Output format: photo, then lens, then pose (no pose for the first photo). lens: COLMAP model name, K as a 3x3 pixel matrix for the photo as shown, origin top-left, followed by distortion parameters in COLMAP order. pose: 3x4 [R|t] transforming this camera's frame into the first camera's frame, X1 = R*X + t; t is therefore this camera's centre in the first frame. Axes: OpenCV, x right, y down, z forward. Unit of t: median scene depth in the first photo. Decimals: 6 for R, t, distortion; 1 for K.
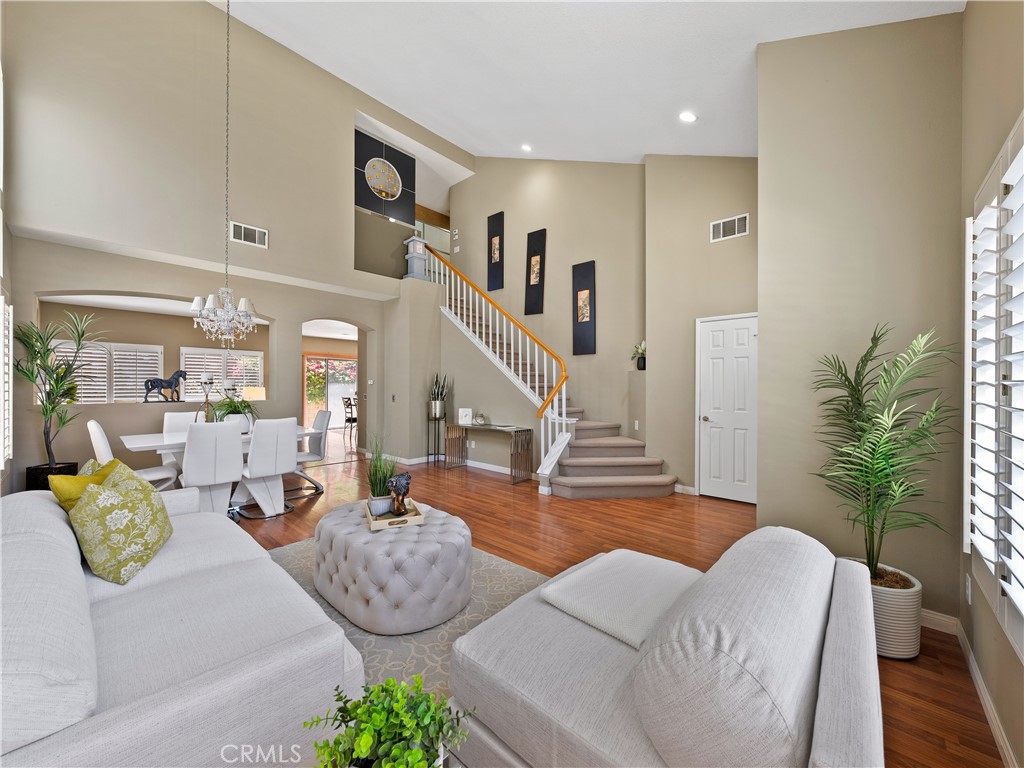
lens RADIAL K [[394.0, 0, 517.3], [0, 394.0, 385.6], [0, 0, 1]] dist [-0.006519, -0.000080]
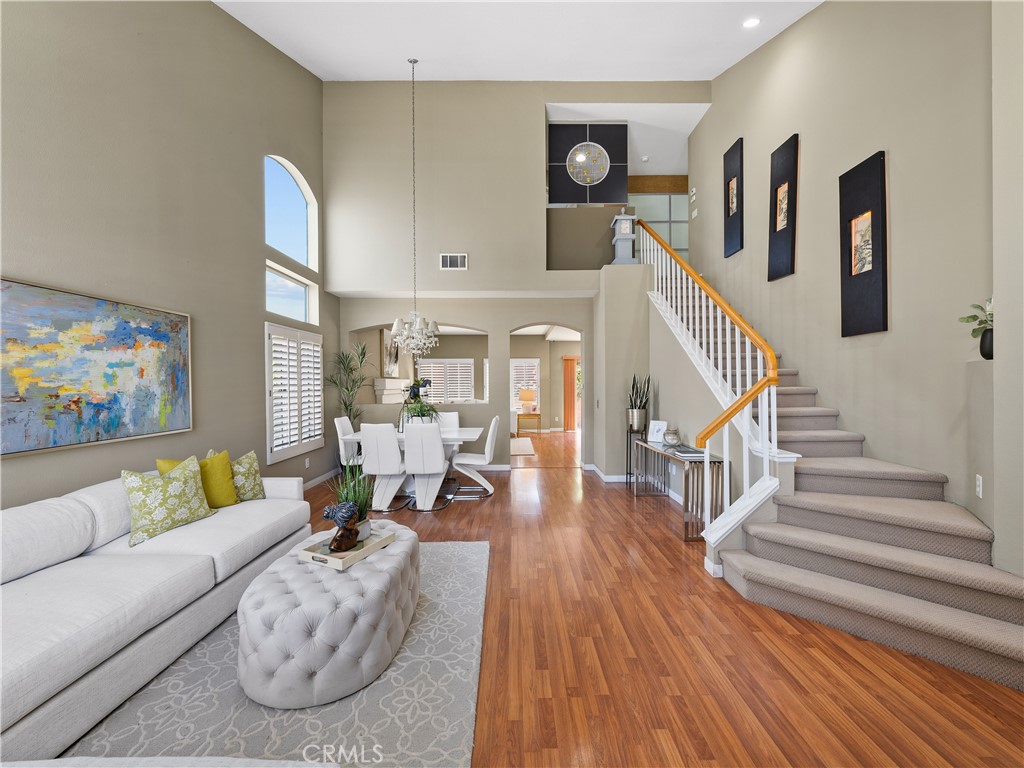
lens RADIAL K [[394.0, 0, 517.3], [0, 394.0, 385.6], [0, 0, 1]] dist [-0.006519, -0.000080]
pose [[0.670389, -0.005308, -0.741990, 0.245877], [0.007927, 0.999969, 0.000009, -0.012593], [0.741967, -0.005888, 0.670410, 0.288892]]
